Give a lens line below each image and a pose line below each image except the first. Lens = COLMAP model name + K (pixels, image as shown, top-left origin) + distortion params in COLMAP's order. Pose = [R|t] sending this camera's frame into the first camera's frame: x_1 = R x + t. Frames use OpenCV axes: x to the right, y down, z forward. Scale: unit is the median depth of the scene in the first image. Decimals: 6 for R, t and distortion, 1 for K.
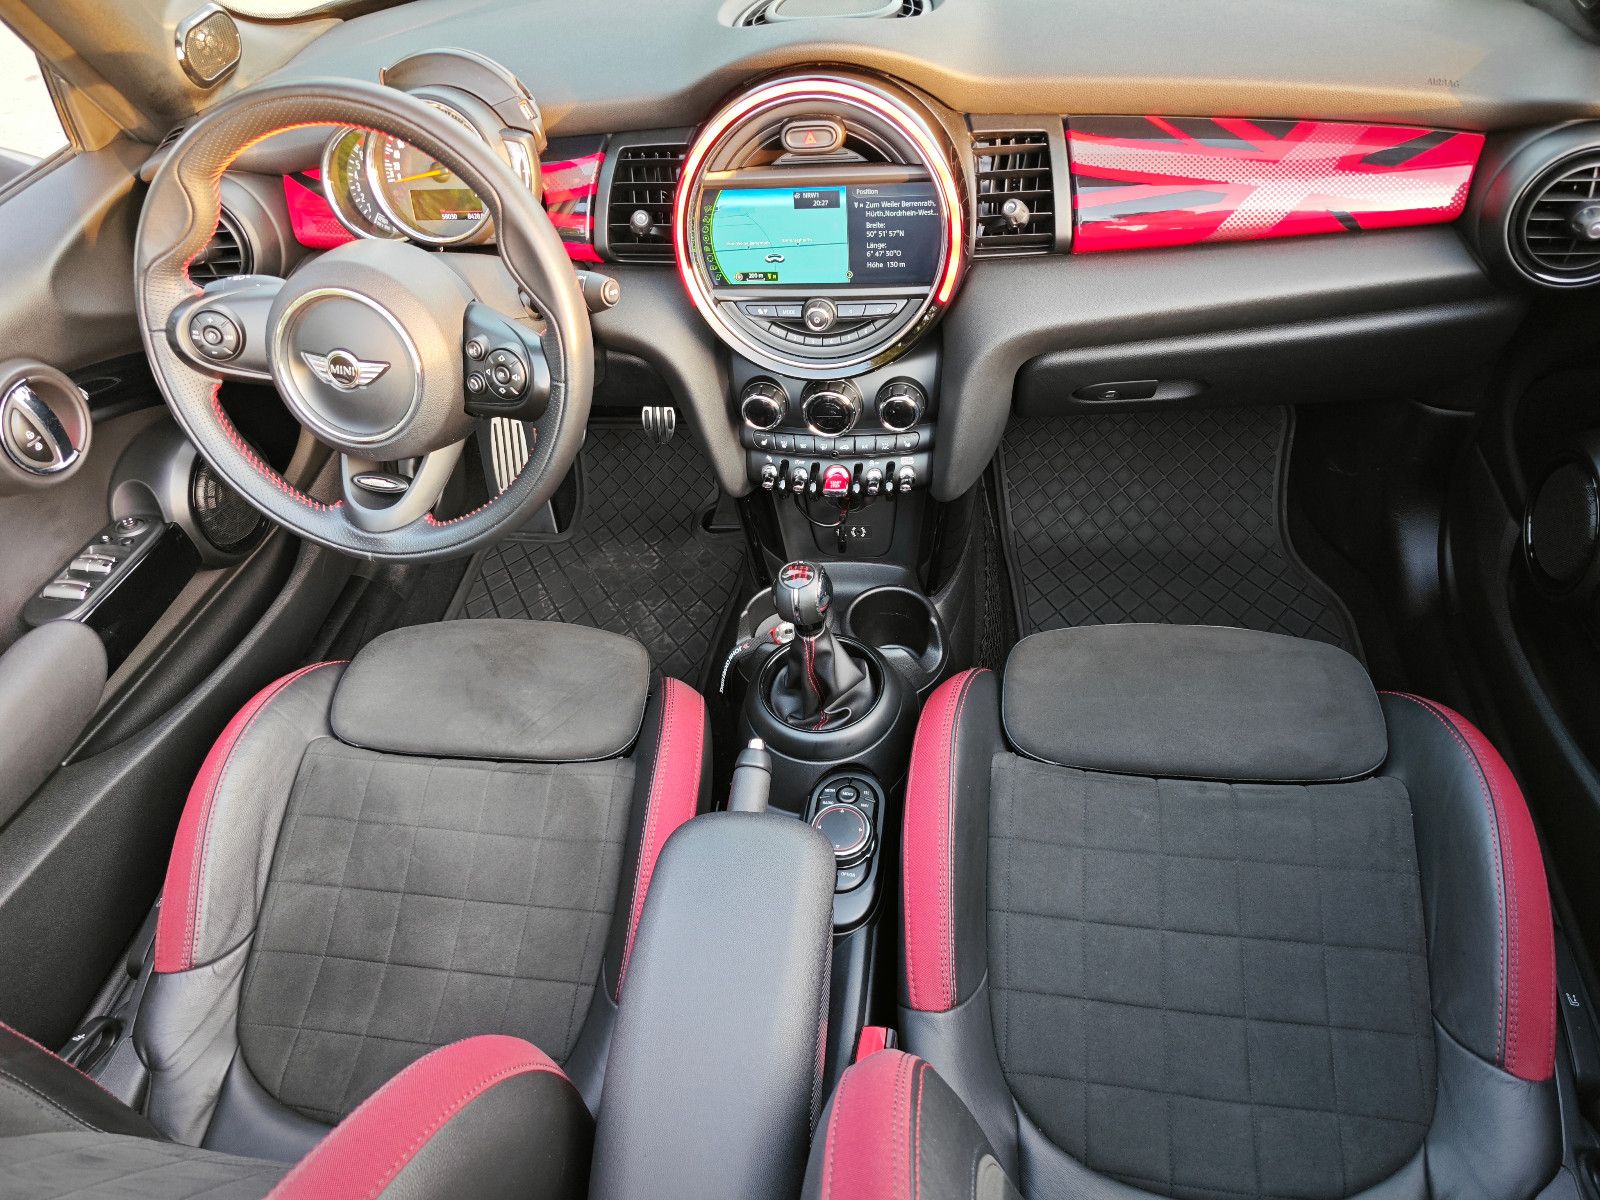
lens RADIAL K [[1094.9, 0, 808.7], [0, 1094.9, 600.9], [0, 0, 1]] dist [0.037624, -0.031193]
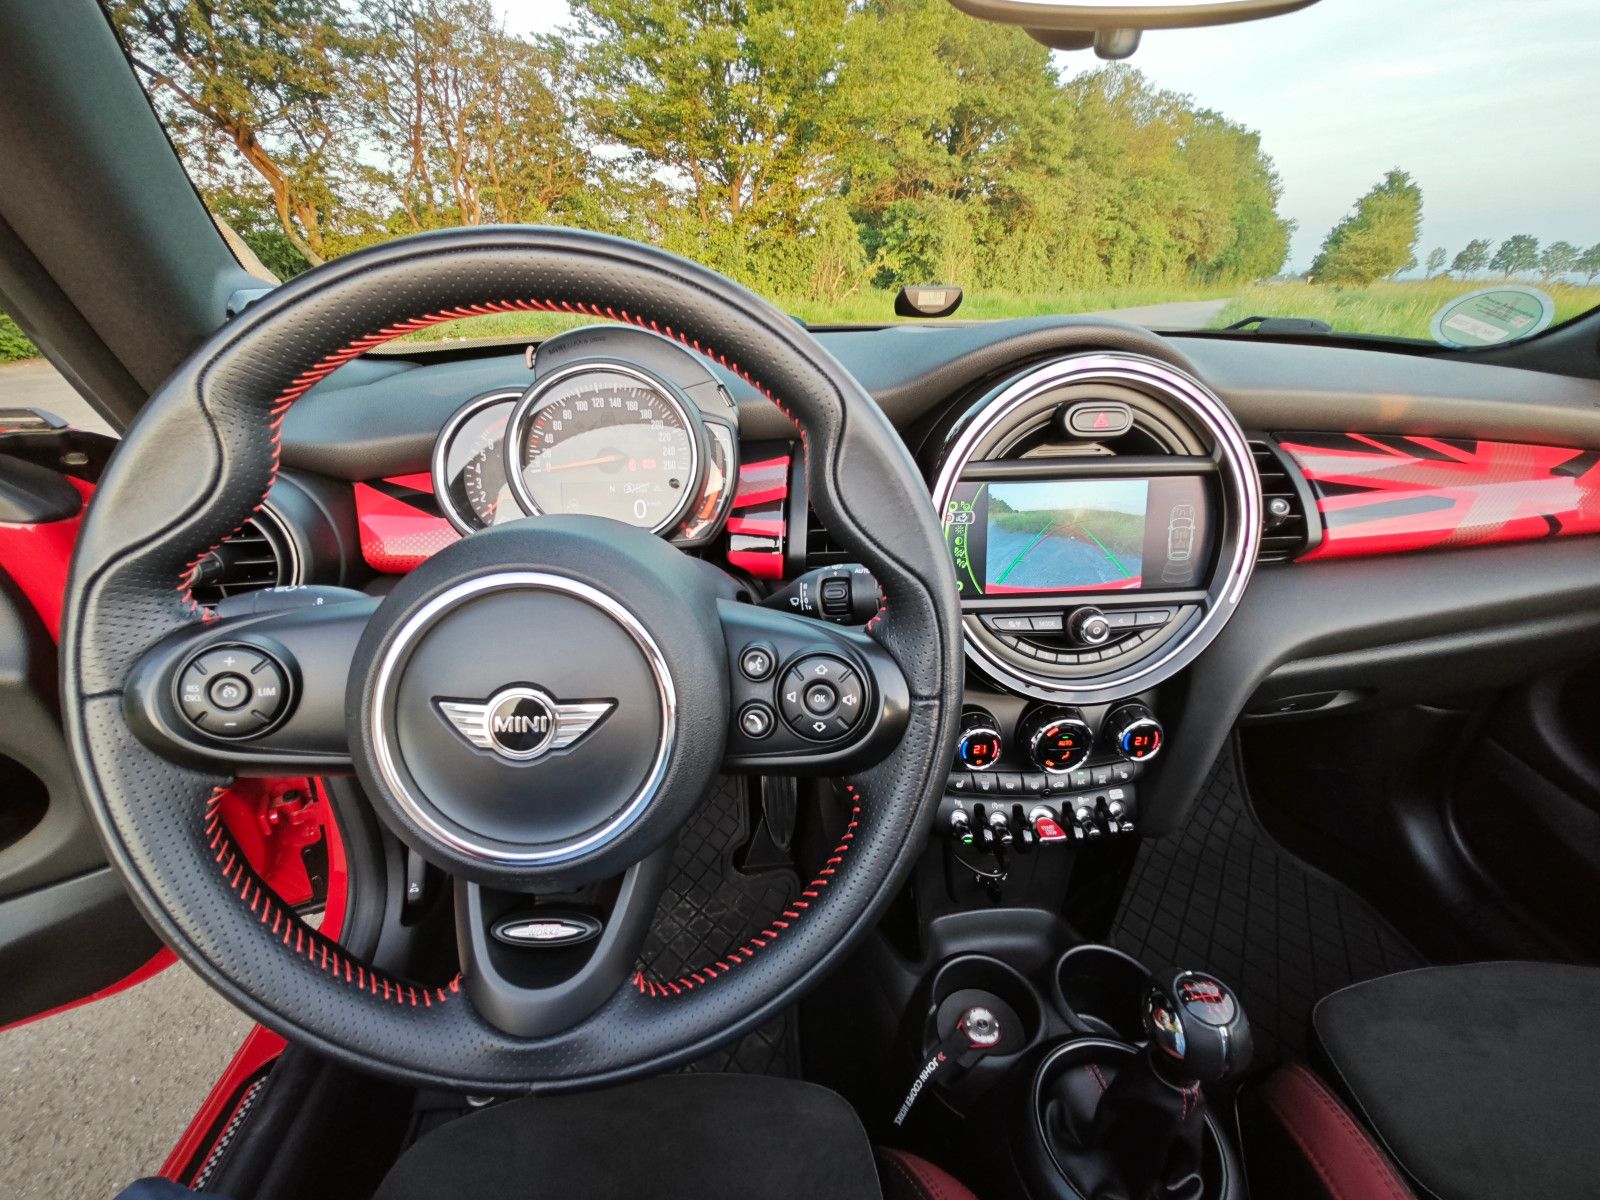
lens RADIAL K [[702.4, 0, 796.0], [0, 702.4, 603.3], [0, 0, 1]] dist [-0.003849, 0.000818]
pose [[0.966750, -0.010621, 0.255504, -0.327161], [0.099512, 0.936009, -0.337617, -0.117506], [-0.235568, 0.351817, 0.905943, 0.554601]]
